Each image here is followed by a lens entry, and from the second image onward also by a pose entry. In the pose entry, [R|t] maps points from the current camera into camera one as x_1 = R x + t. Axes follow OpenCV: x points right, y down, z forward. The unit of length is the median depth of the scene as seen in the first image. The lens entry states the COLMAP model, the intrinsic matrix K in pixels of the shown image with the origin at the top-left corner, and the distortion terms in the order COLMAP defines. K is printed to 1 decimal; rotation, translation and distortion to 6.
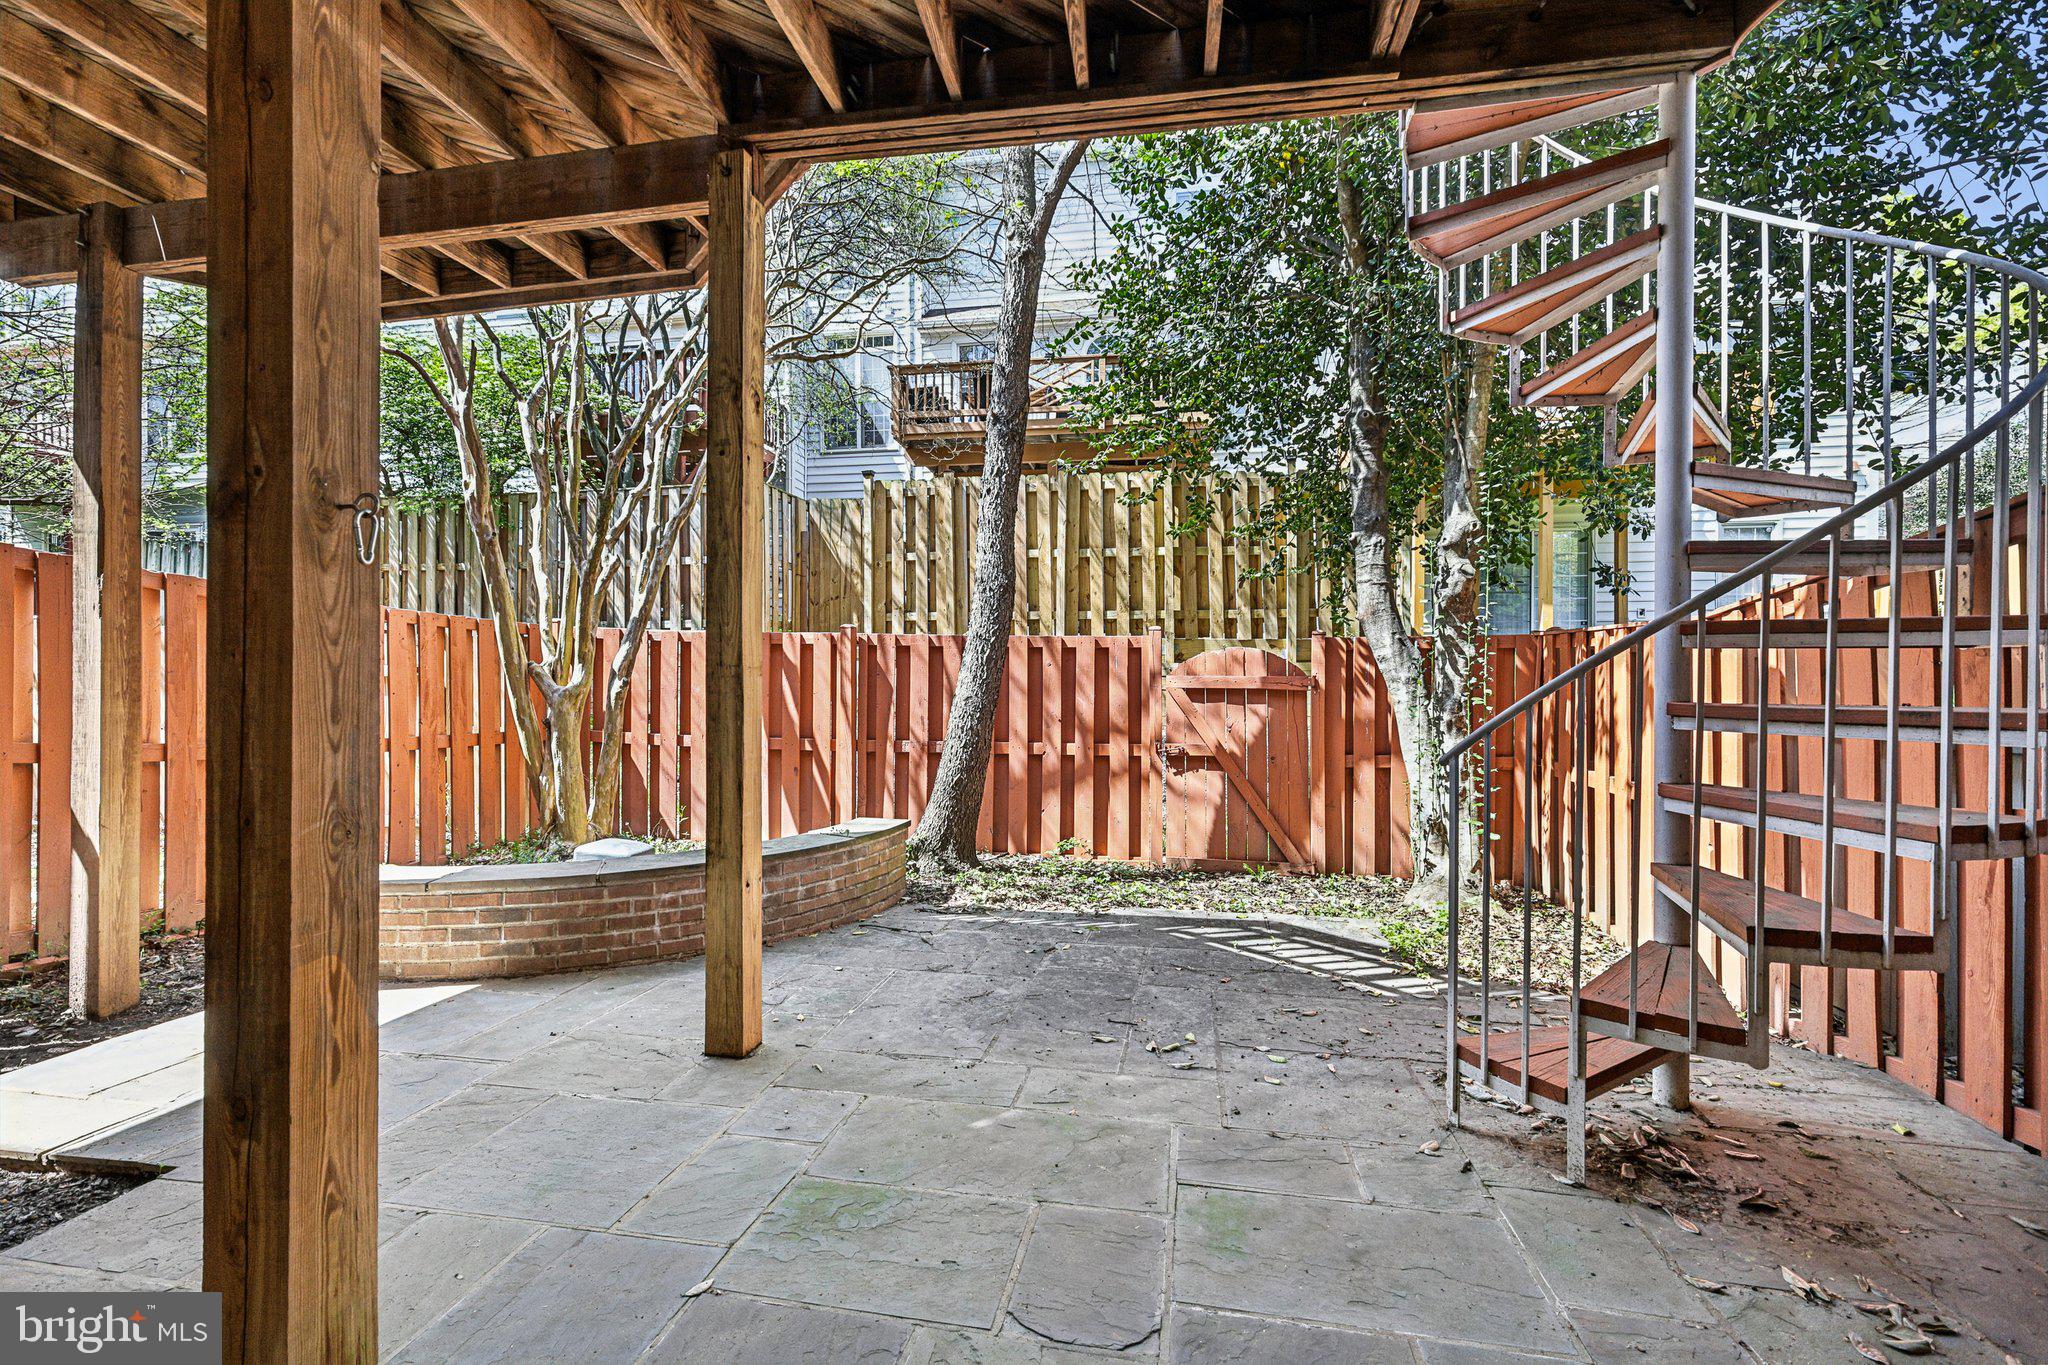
lens RADIAL K [[899.6, 0, 1022.6], [0, 899.6, 680.1], [0, 0, 1]] dist [0.005514, -0.000366]
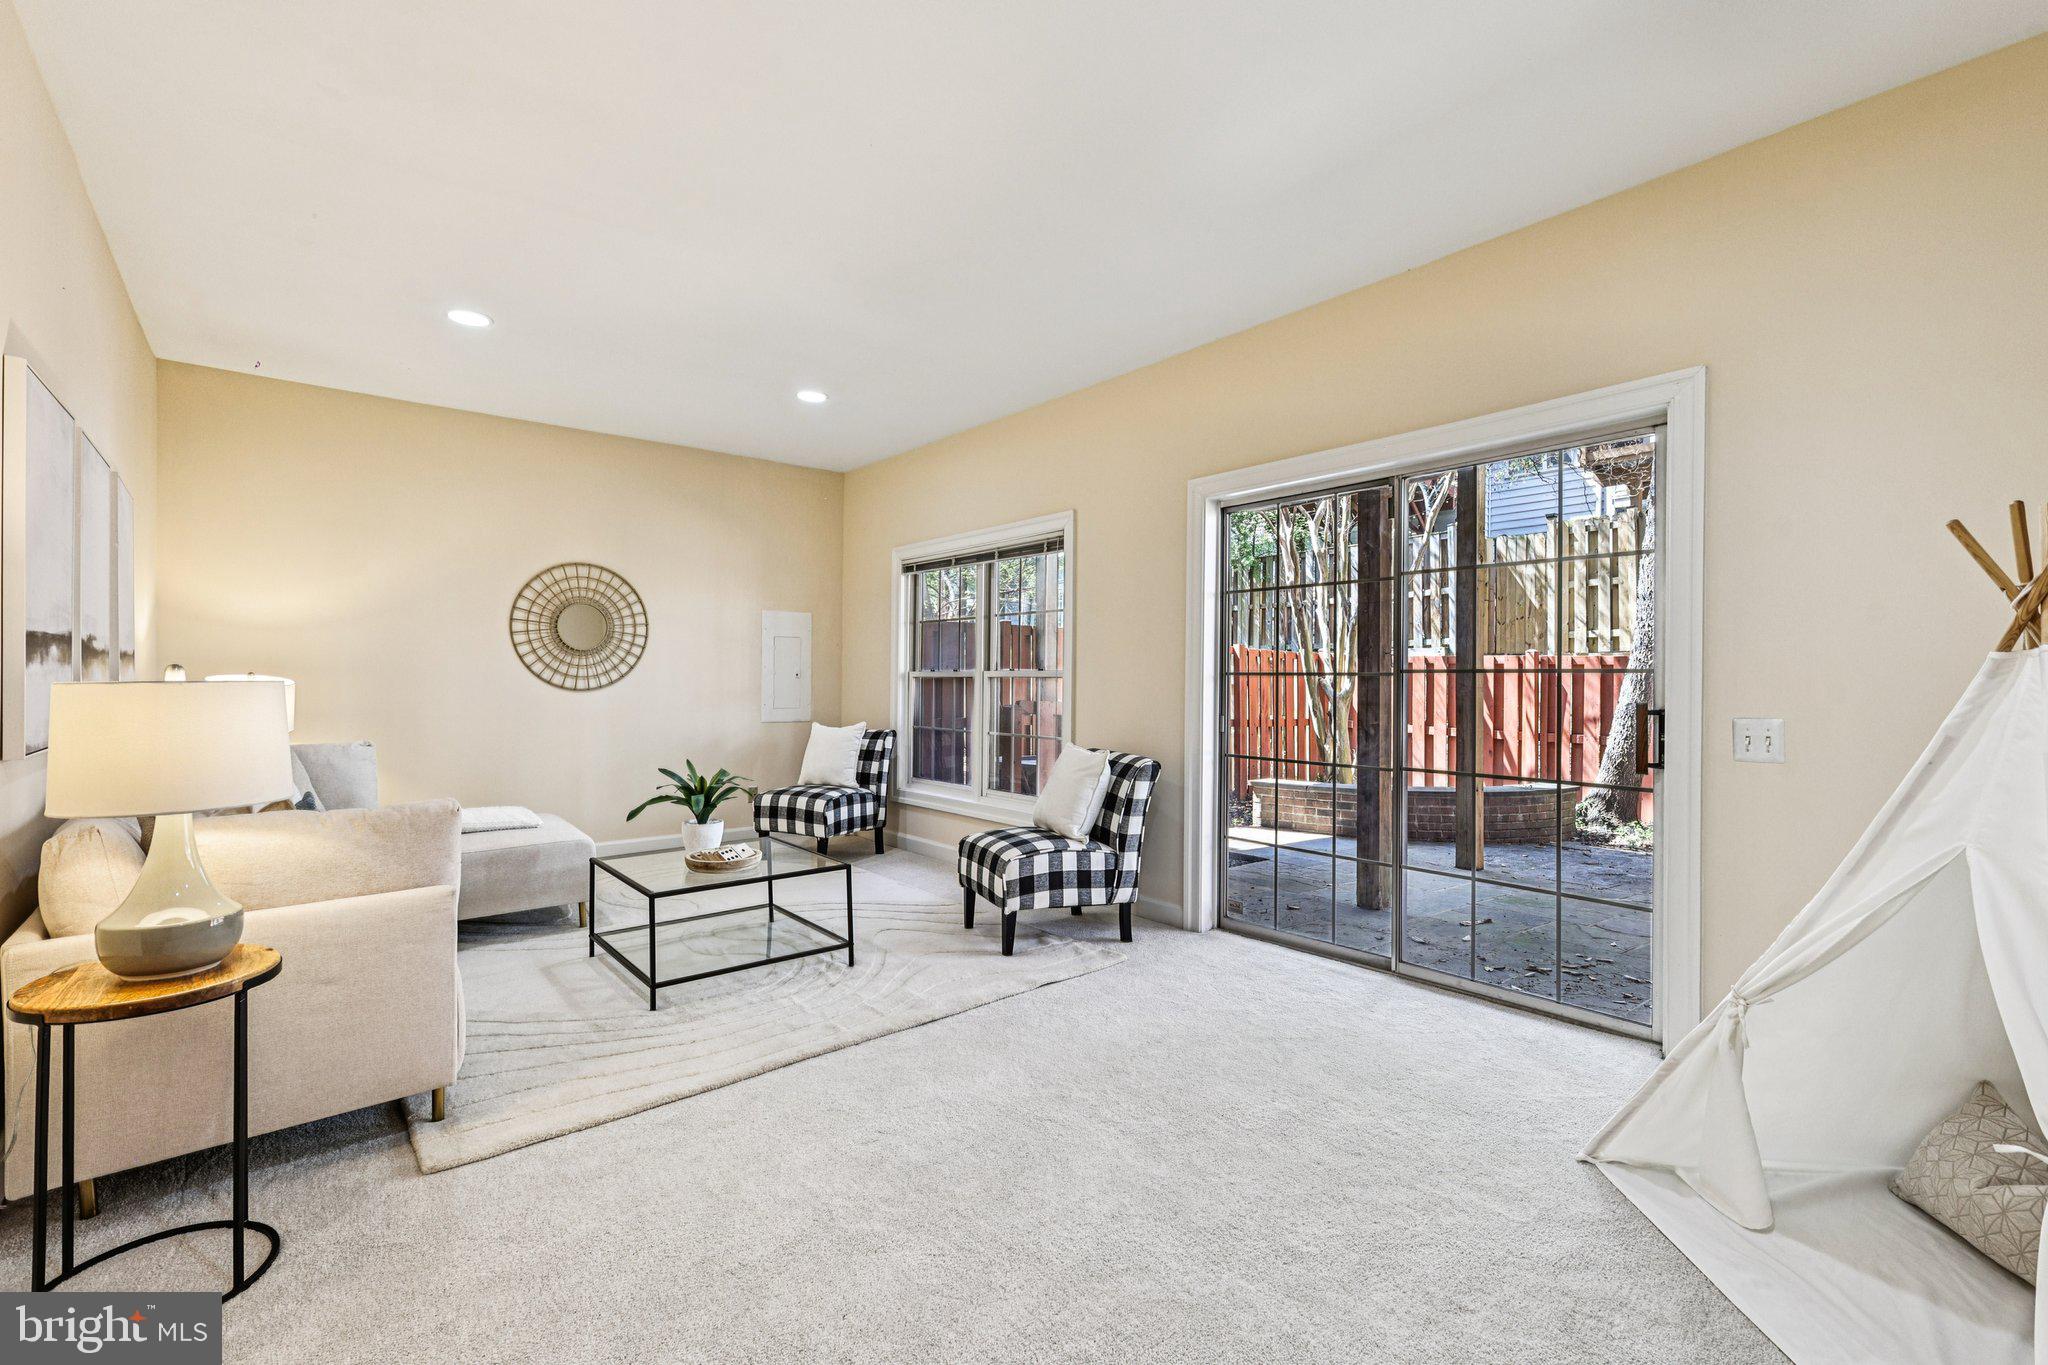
lens RADIAL K [[899.6, 0, 1019.9], [0, 899.6, 679.6], [0, 0, 1]] dist [0.005514, -0.000366]
pose [[0.759436, 0.004590, -0.650566, 0.127051], [-0.005390, 0.999985, 0.000762, -0.014695], [0.650560, 0.002928, 0.759449, -0.652977]]
